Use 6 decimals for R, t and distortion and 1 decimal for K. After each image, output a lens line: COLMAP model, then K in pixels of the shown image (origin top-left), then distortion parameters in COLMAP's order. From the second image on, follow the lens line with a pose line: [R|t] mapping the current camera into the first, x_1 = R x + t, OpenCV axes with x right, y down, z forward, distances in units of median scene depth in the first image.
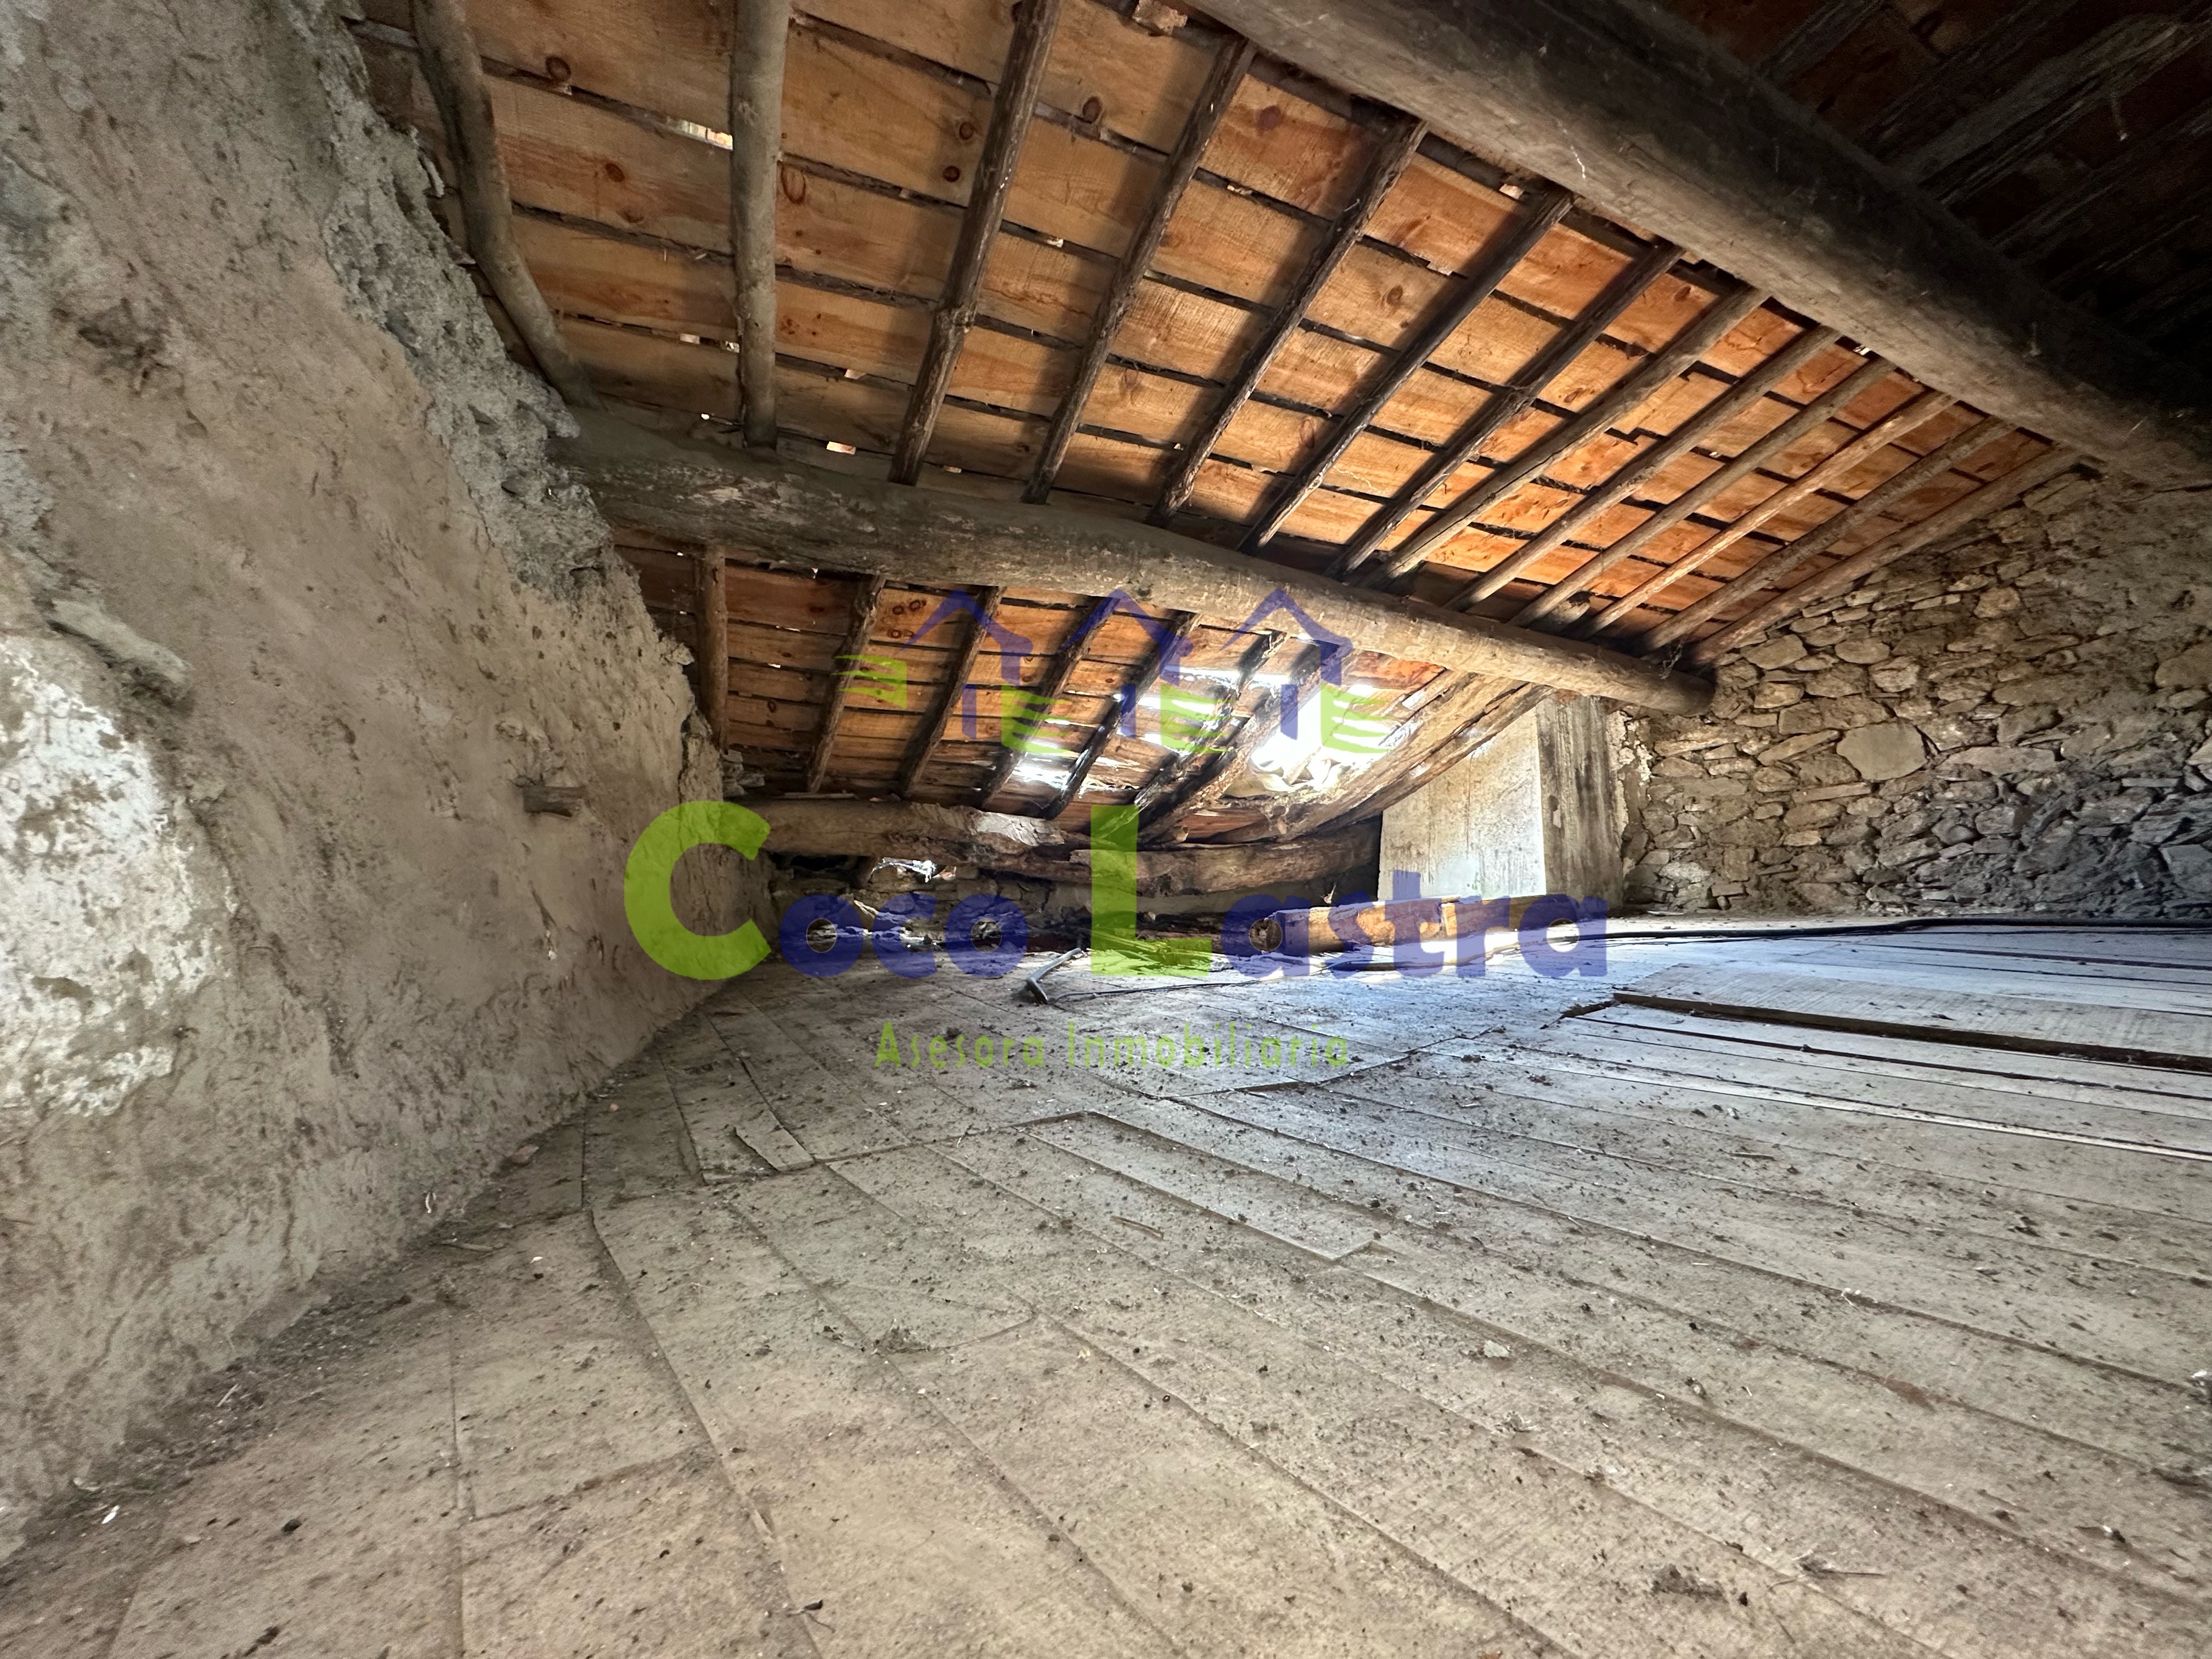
lens RADIAL K [[878.6, 0, 1101.8], [0, 878.6, 832.8], [0, 0, 1]] dist [-0.004369, 0.000981]
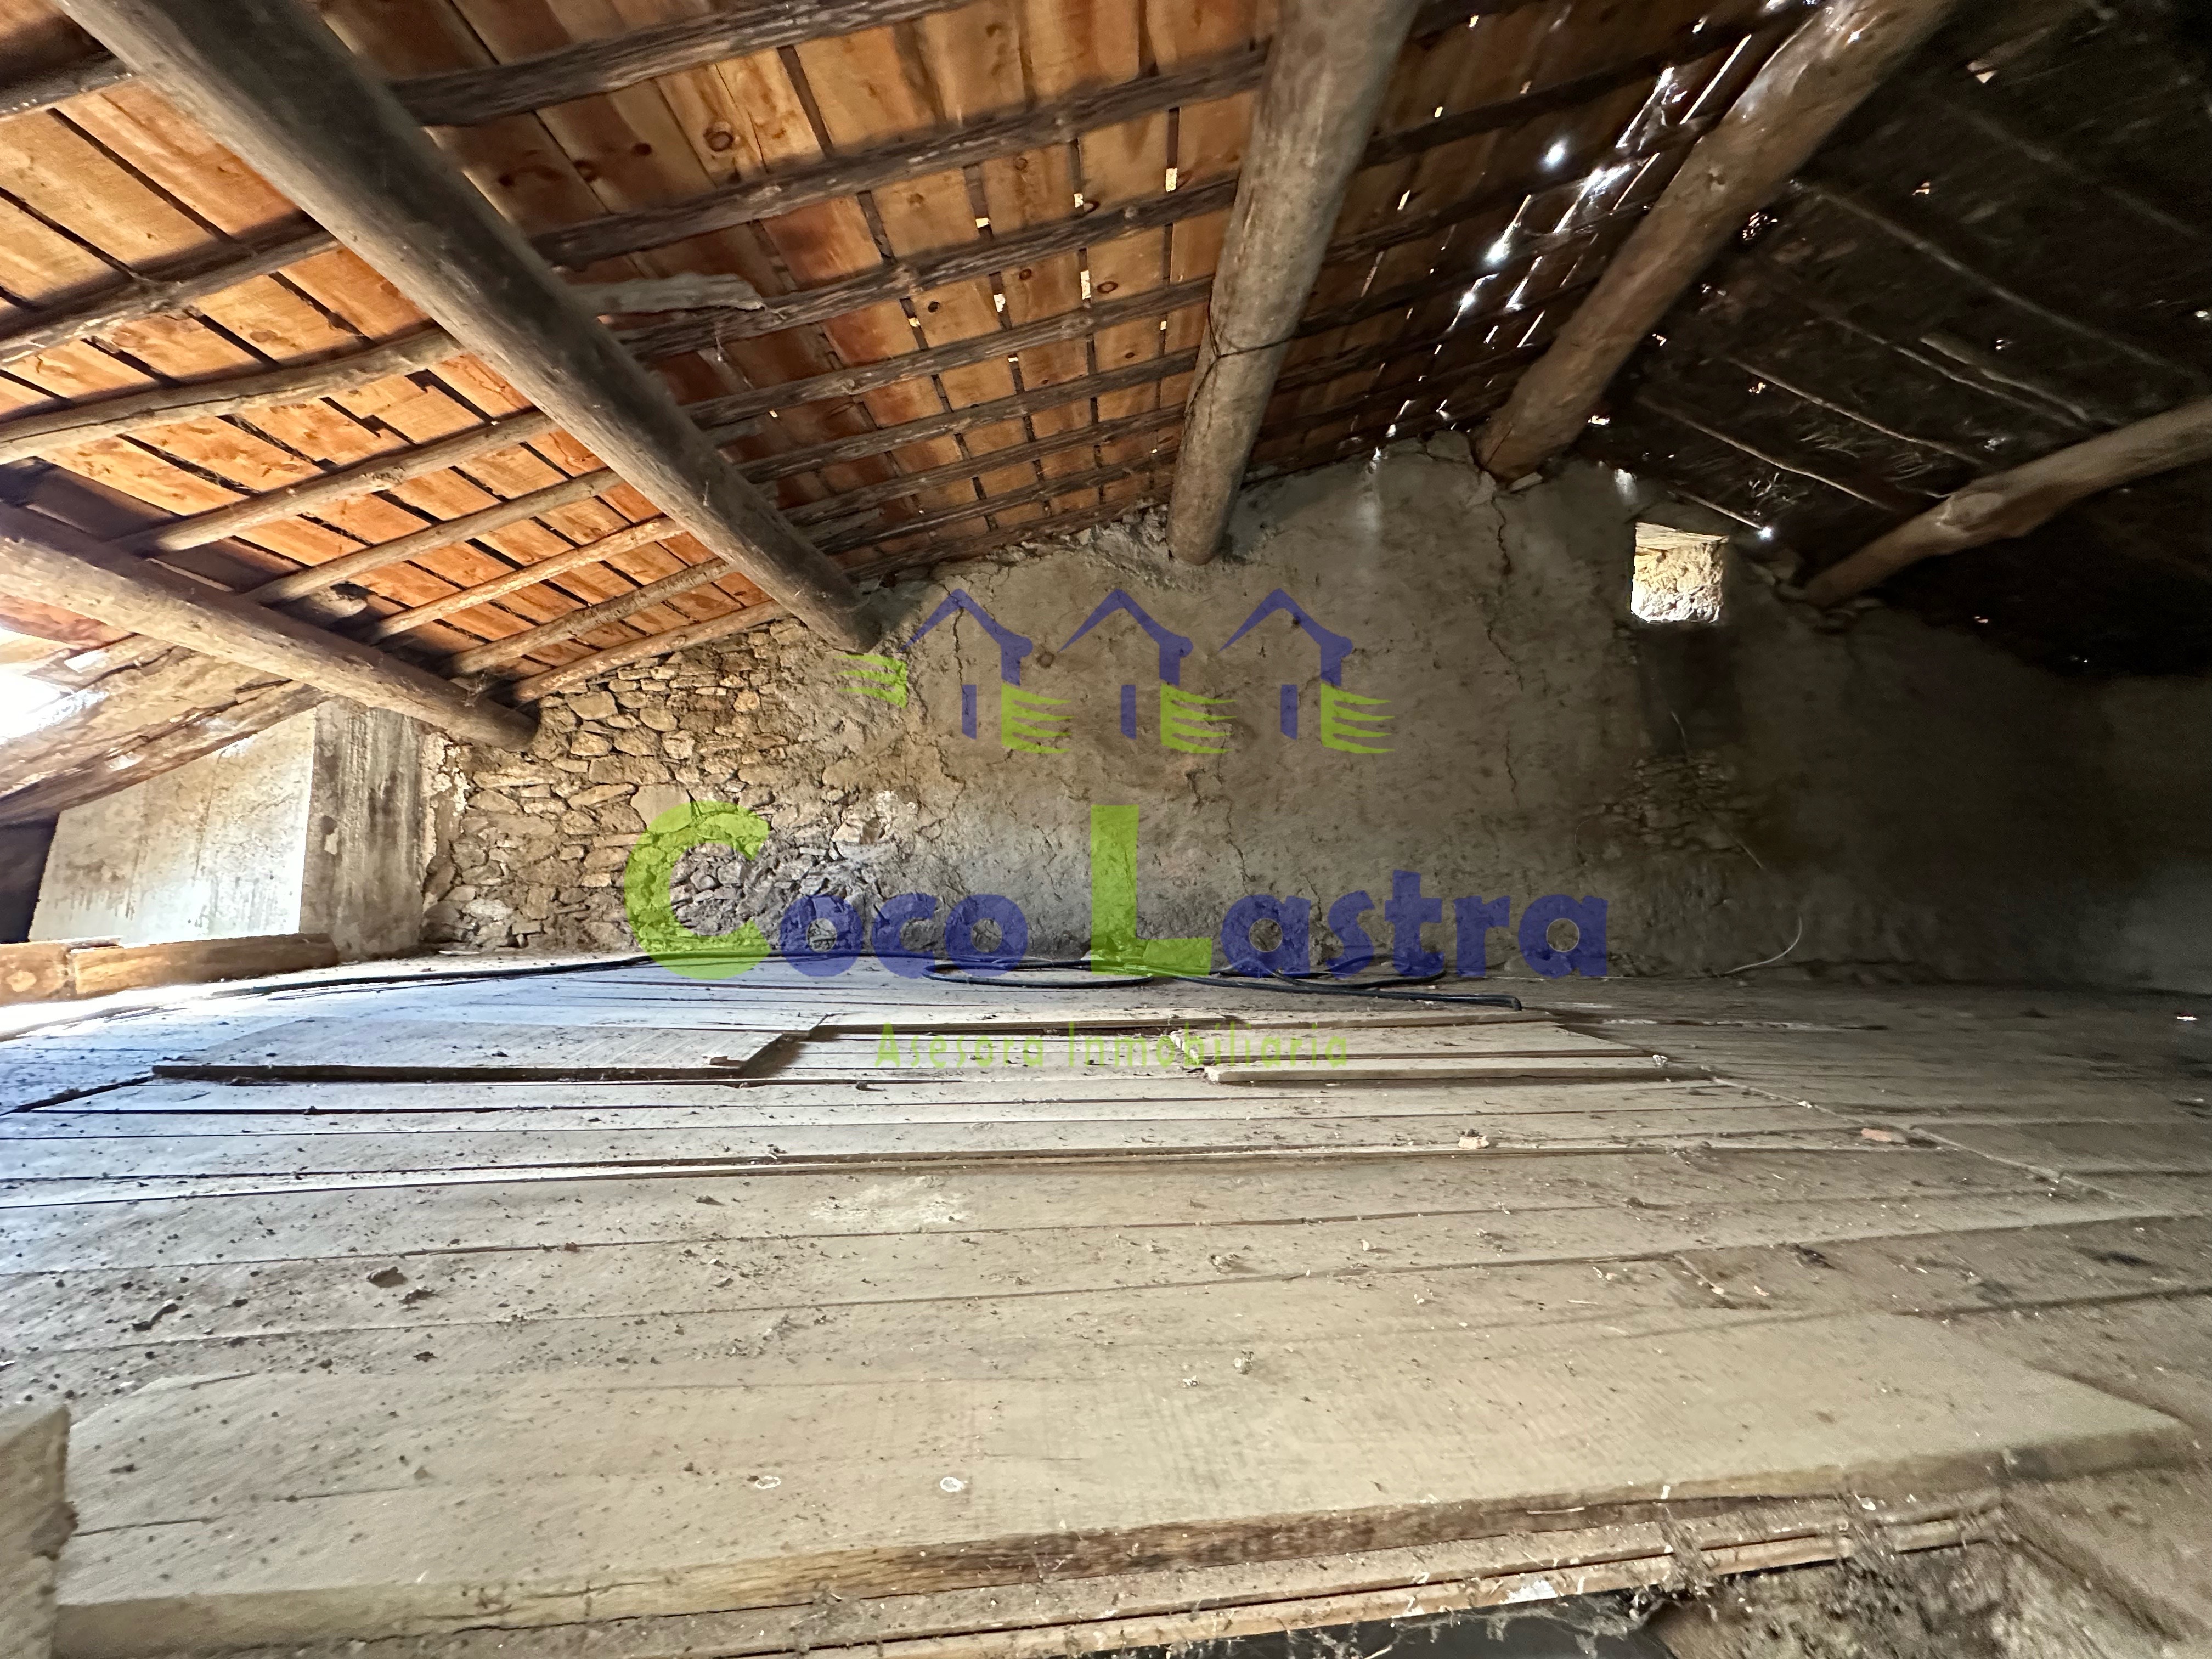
lens RADIAL K [[878.6, 0, 1104.0], [0, 878.6, 828.2], [0, 0, 1]] dist [-0.004369, 0.000981]
pose [[0.486180, 0.095456, 0.868629, 0.171631], [-0.058805, 0.995337, -0.076467, -0.012264], [-0.871878, -0.013903, 0.489526, -0.074023]]
